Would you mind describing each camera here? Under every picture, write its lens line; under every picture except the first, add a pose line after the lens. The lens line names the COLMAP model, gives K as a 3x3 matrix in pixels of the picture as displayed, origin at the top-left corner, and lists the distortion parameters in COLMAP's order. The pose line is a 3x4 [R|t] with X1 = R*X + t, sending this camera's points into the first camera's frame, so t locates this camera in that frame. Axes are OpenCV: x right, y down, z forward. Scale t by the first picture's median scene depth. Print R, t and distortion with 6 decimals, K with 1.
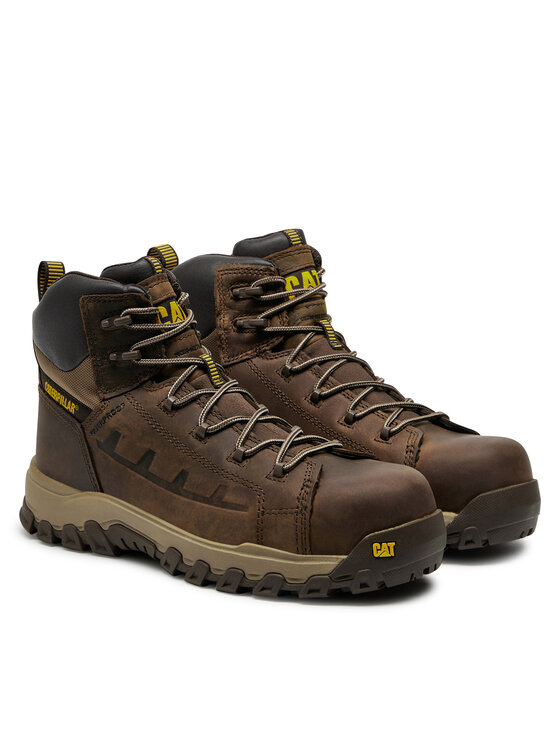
lens RADIAL K [[1906.8, 0, 280.7], [0, 1906.8, 371.7], [0, 0, 1]] dist [0.094139, 0.000000]
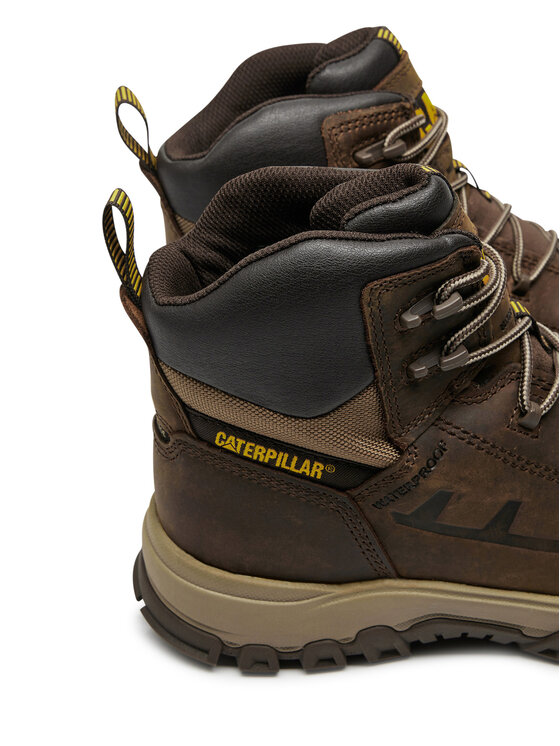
lens RADIAL K [[1315.2, 0, 277.5], [0, 1315.2, 374.2], [0, 0, 1]] dist [-0.315055, 0.000000]
pose [[0.787774, -0.358186, 0.501114, -0.305375], [0.182854, 0.912859, 0.365039, -0.148394], [-0.588198, -0.195937, 0.784622, 0.752831]]
